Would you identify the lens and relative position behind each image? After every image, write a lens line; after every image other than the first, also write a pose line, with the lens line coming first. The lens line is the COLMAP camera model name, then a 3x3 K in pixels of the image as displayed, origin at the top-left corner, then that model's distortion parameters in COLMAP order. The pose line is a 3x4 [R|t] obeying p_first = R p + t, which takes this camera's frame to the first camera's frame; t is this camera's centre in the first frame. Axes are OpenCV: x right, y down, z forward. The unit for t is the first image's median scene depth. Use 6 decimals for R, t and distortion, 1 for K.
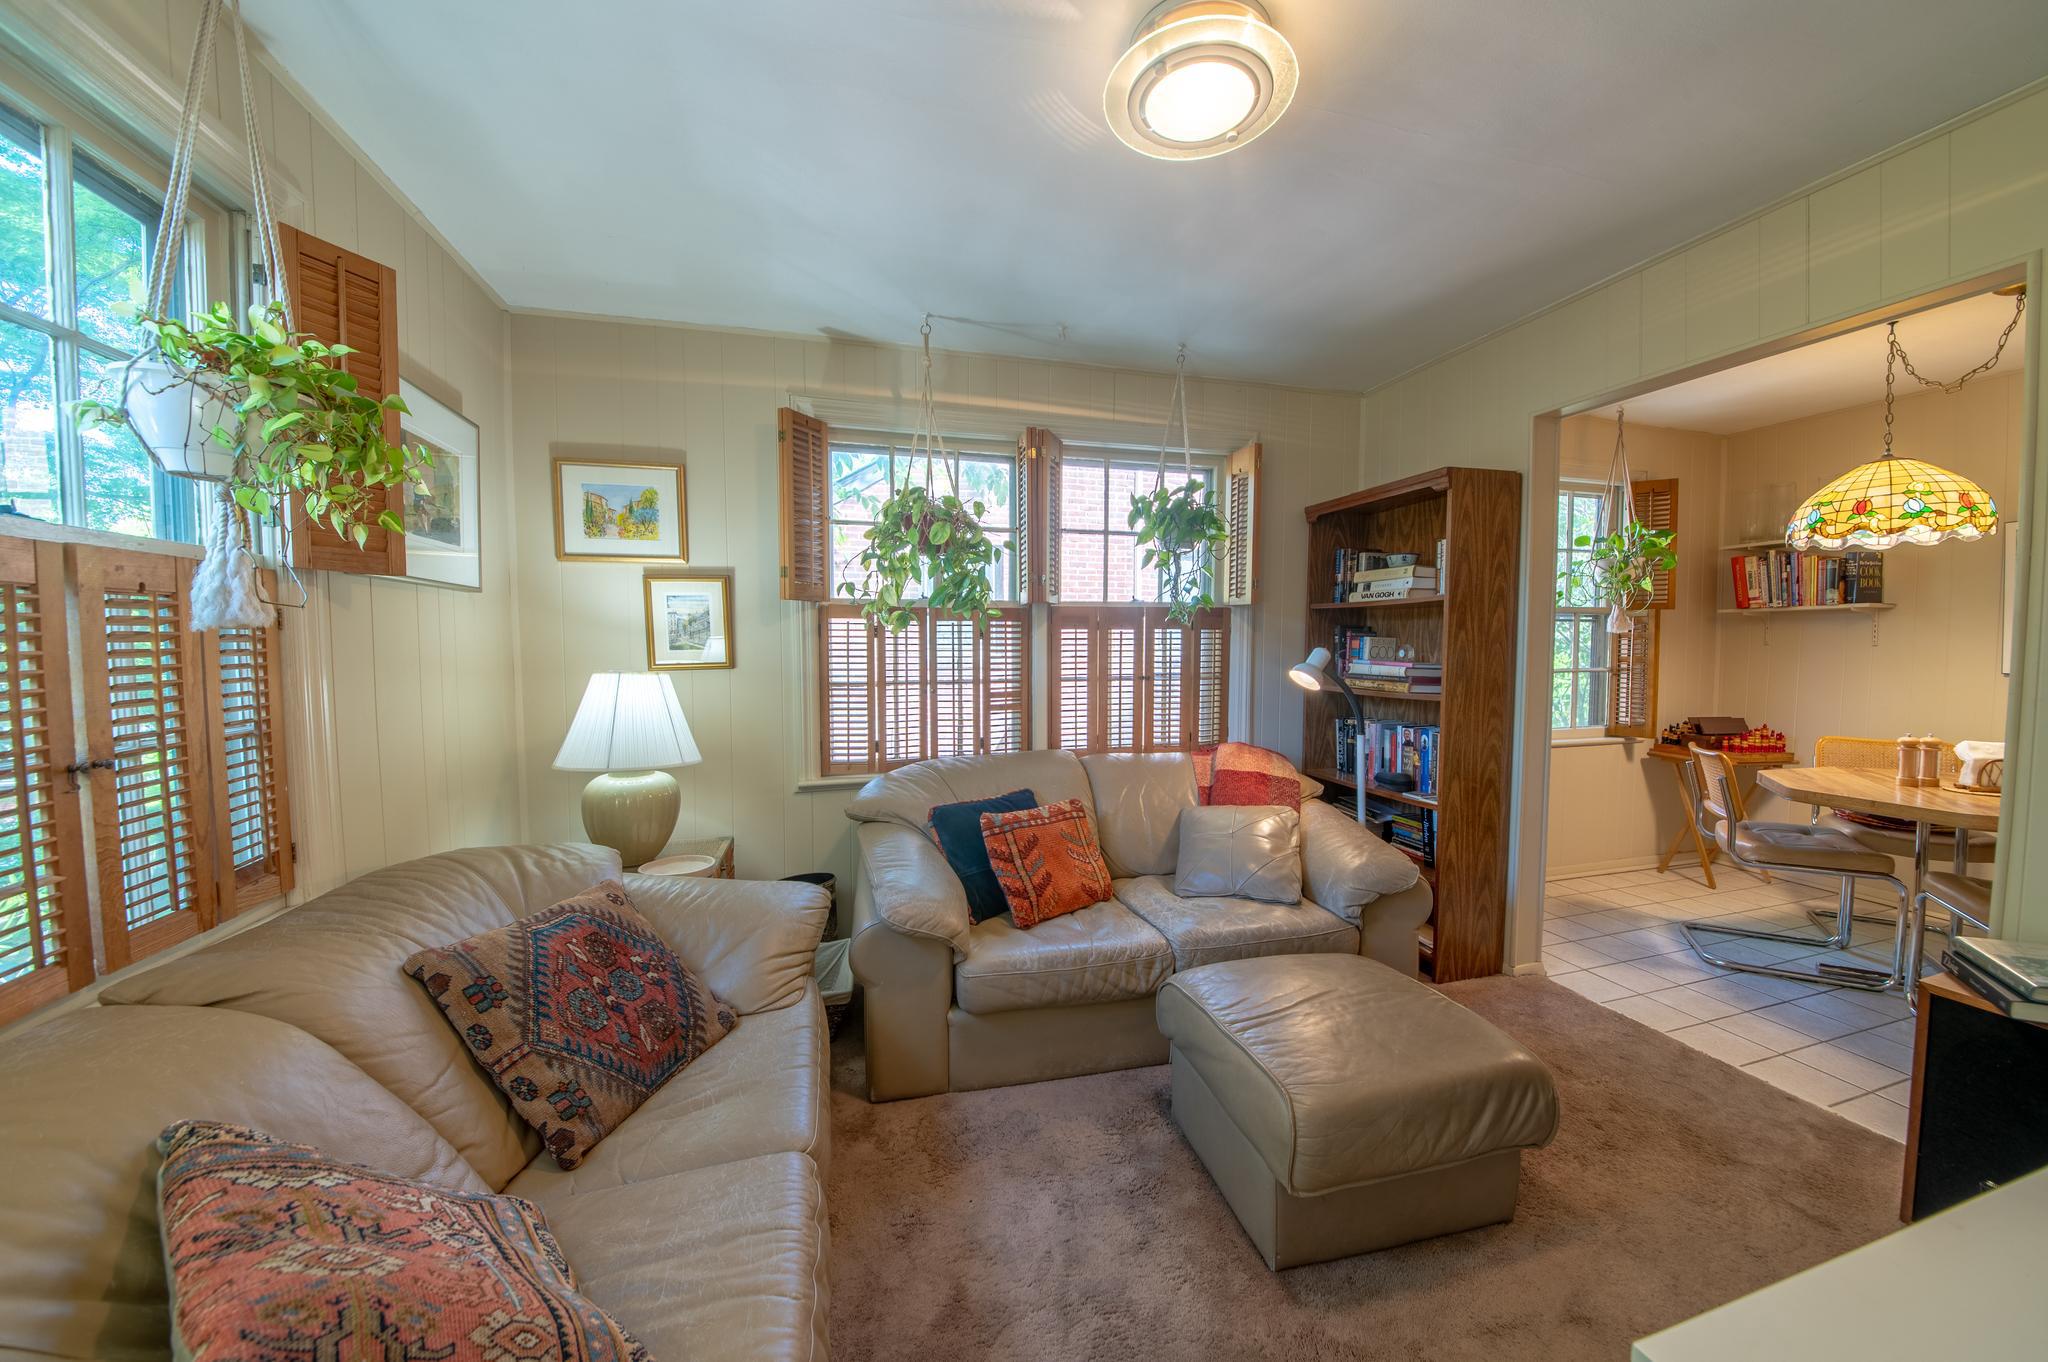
lens RADIAL K [[718.7, 0, 1041.0], [0, 718.7, 677.5], [0, 0, 1]] dist [-0.025165, -0.000069]
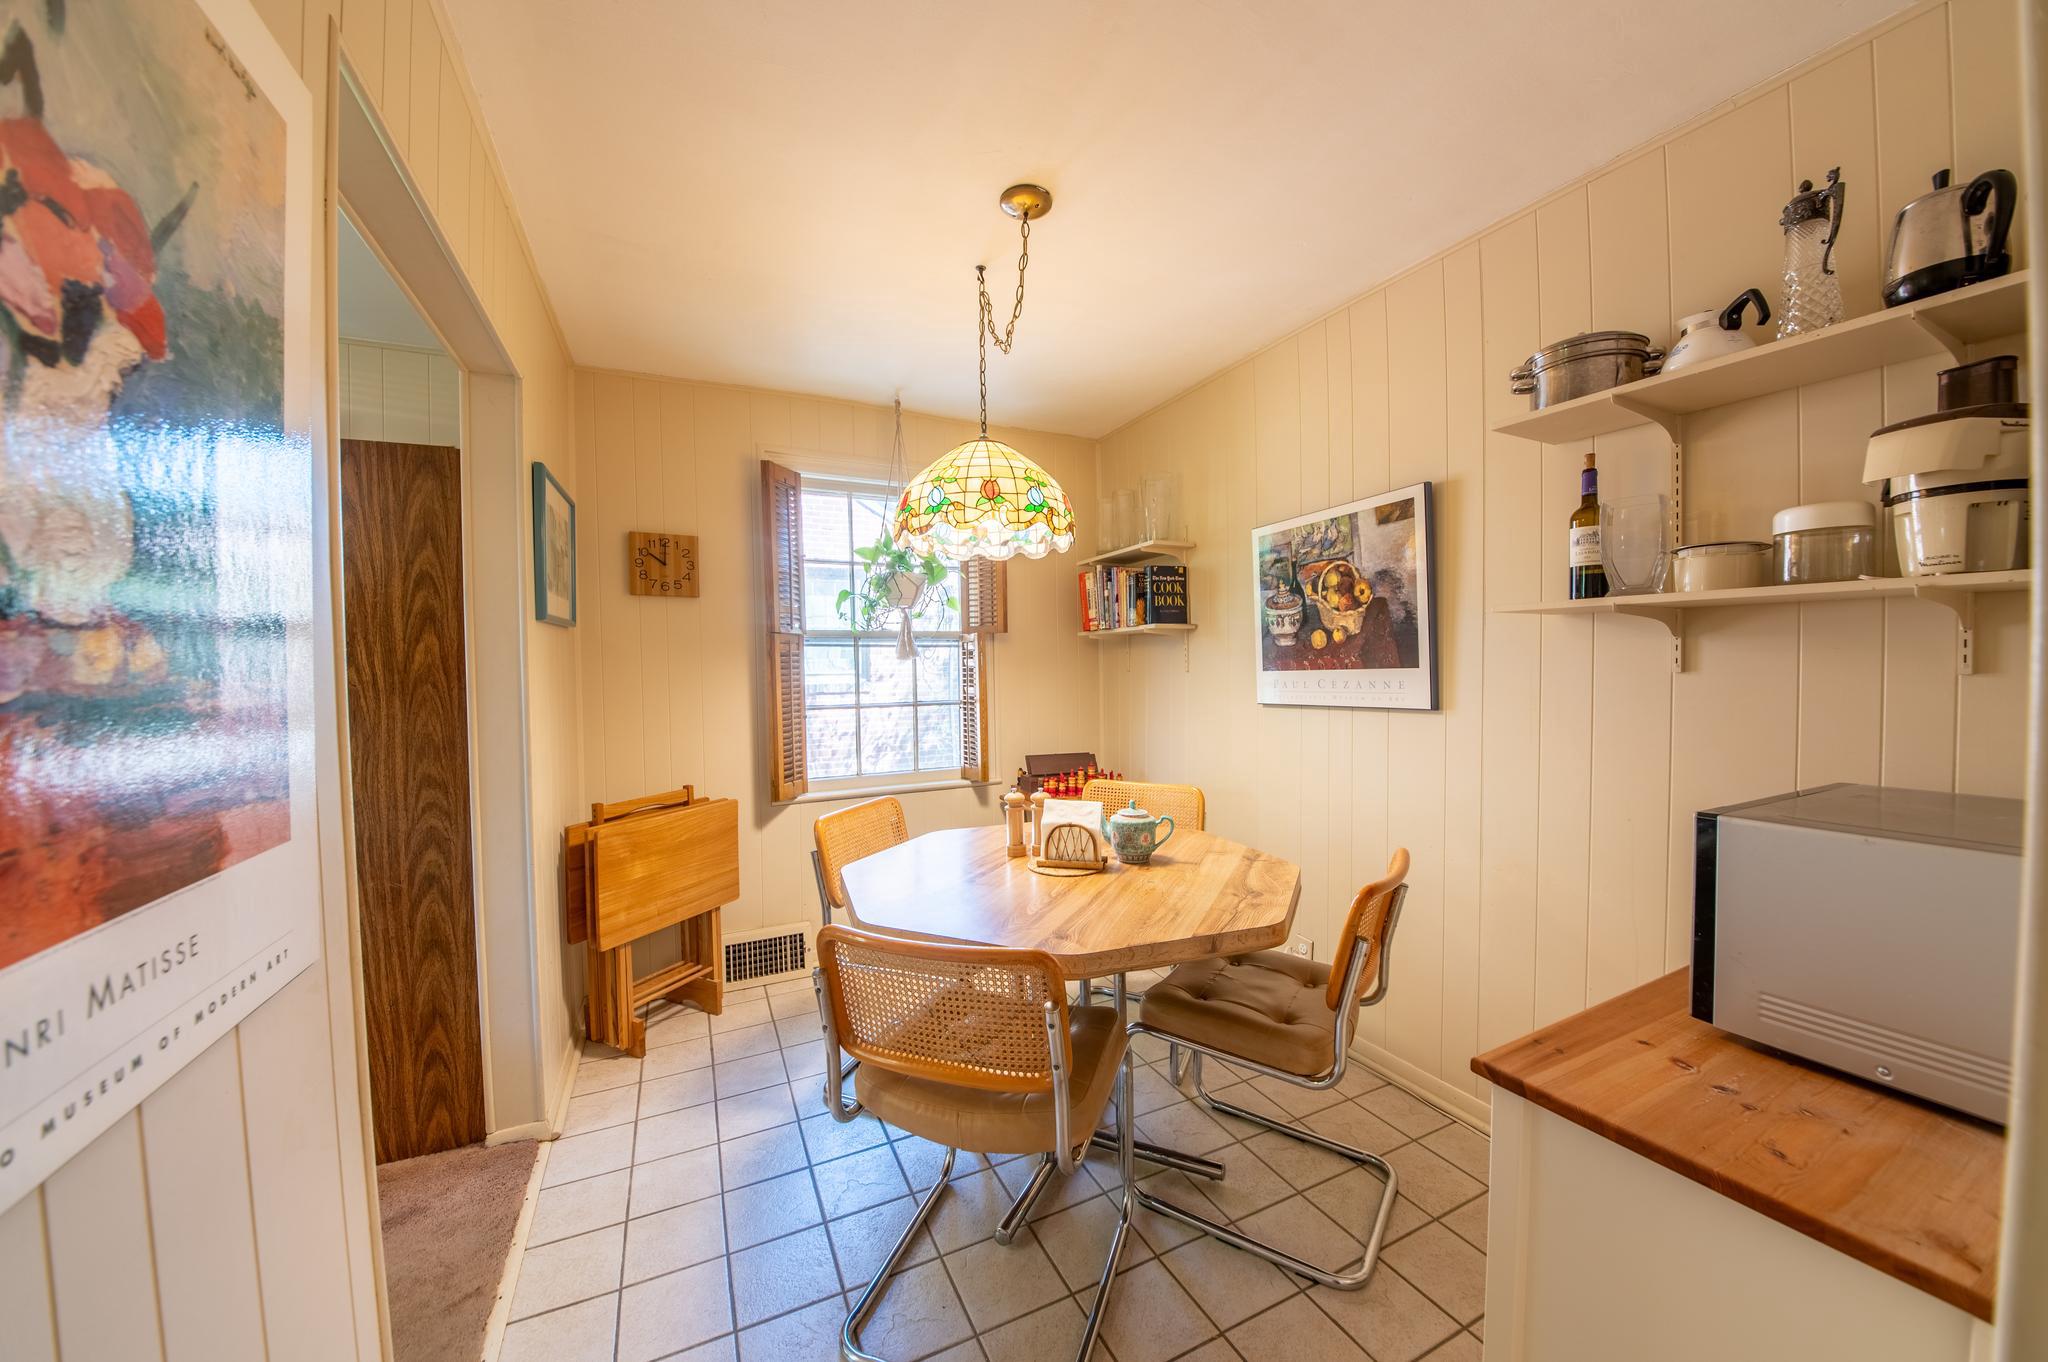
lens RADIAL K [[706.8, 0, 1028.4], [0, 706.8, 684.7], [0, 0, 1]] dist [0.000654, -0.007605]
pose [[0.984338, -0.016941, 0.175478, 0.863310], [0.020384, 0.999633, -0.017837, -0.017992], [-0.175112, 0.021135, 0.984322, 0.152067]]
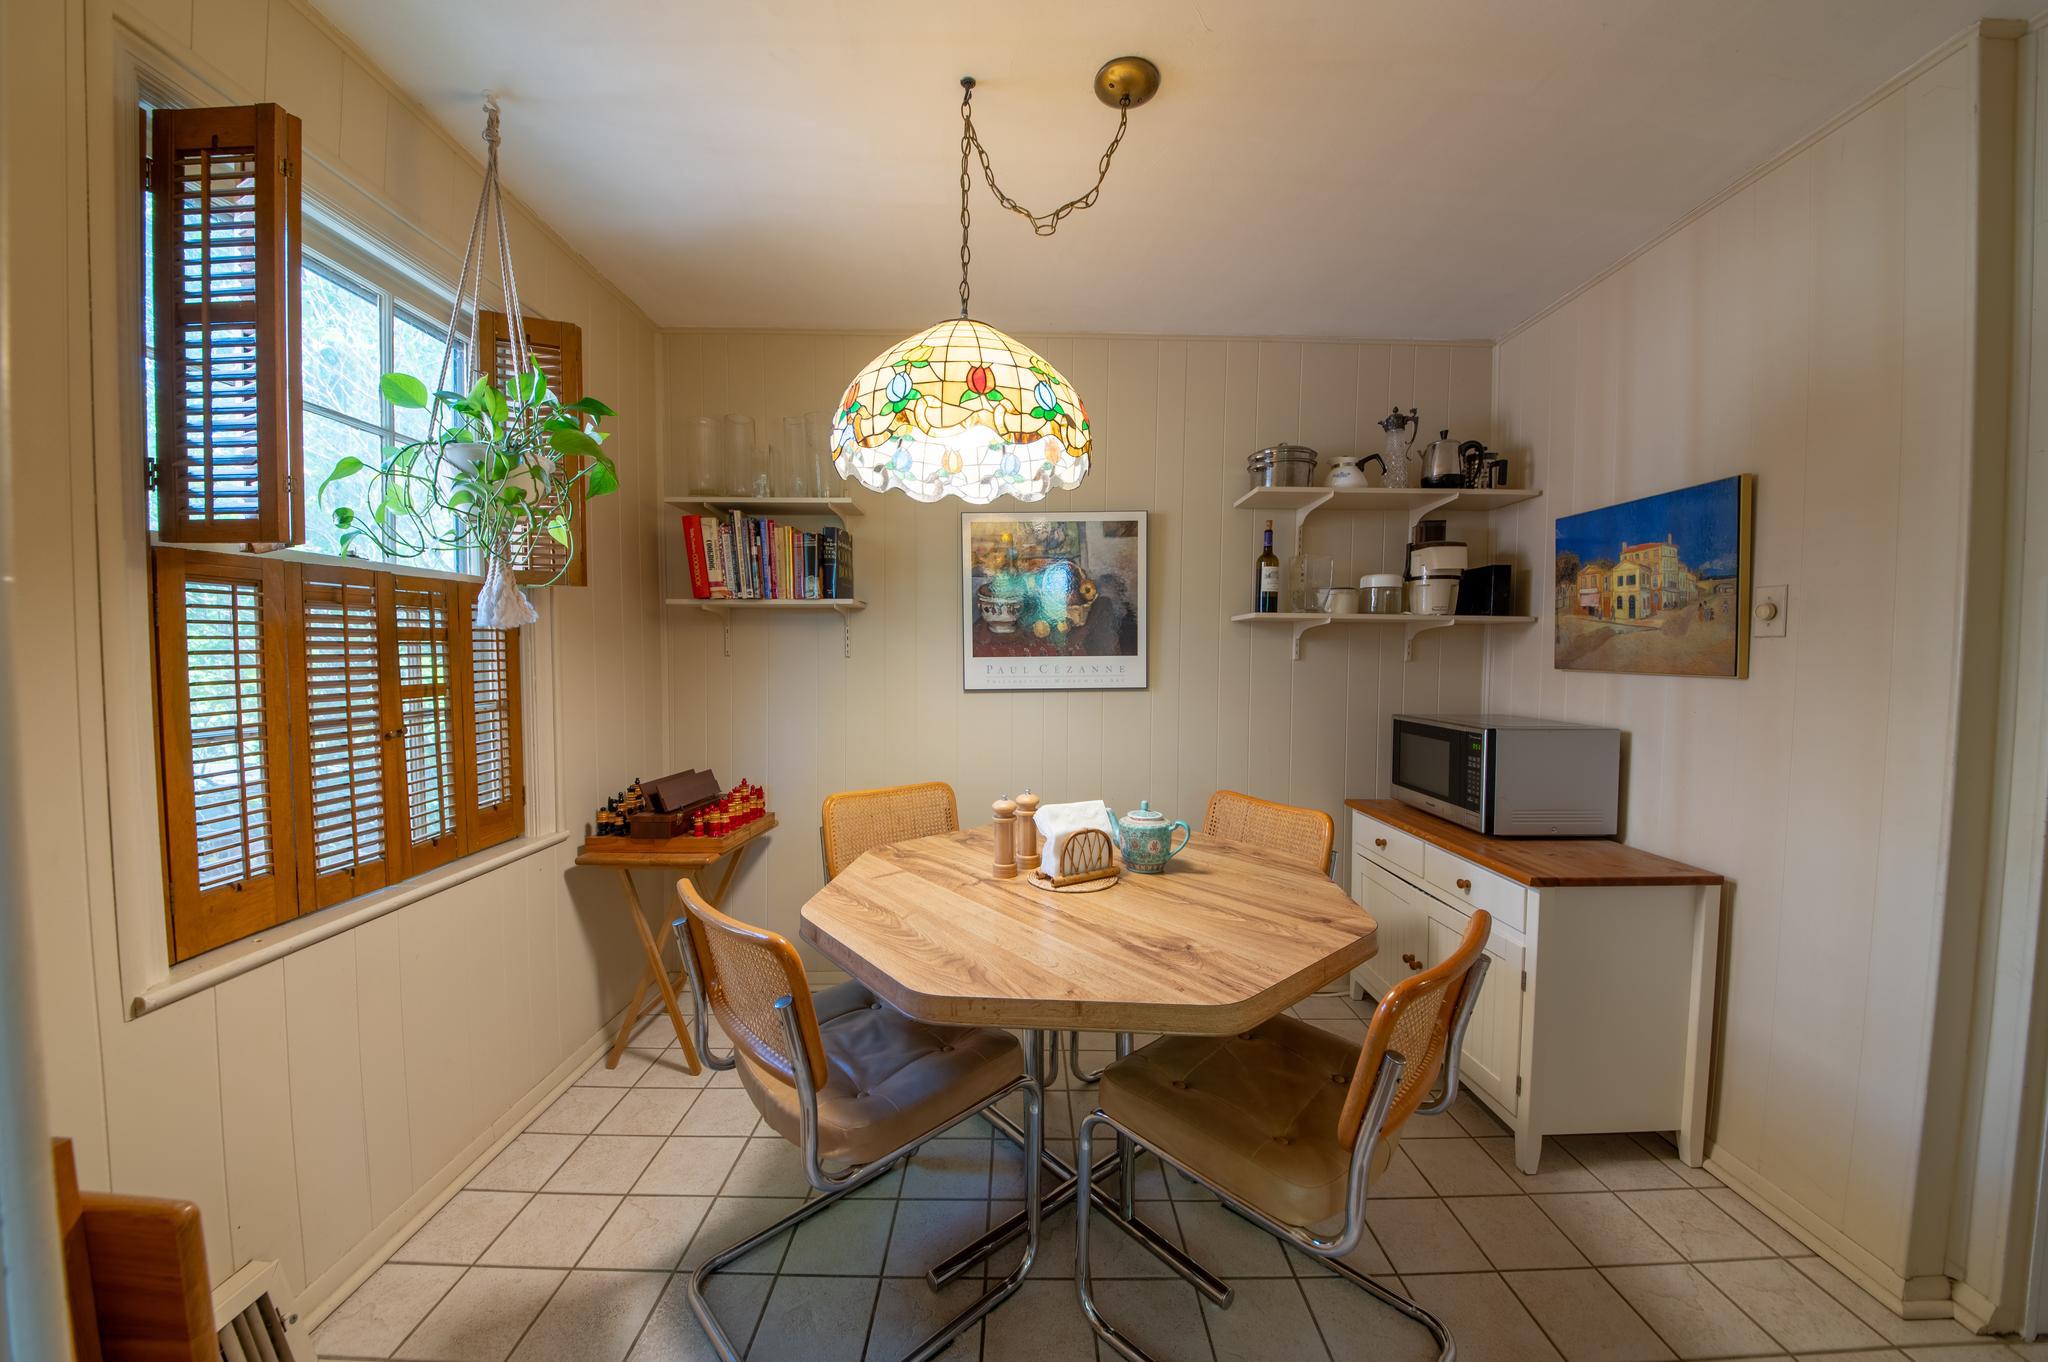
lens RADIAL K [[701.9, 0, 1011.9], [0, 701.9, 684.4], [0, 0, 1]] dist [0.017435, -0.000078]
pose [[0.274511, -0.035945, 0.960912, 0.515059], [0.035483, 0.998999, 0.027233, -0.030990], [-0.960929, 0.026621, 0.275512, 0.619764]]
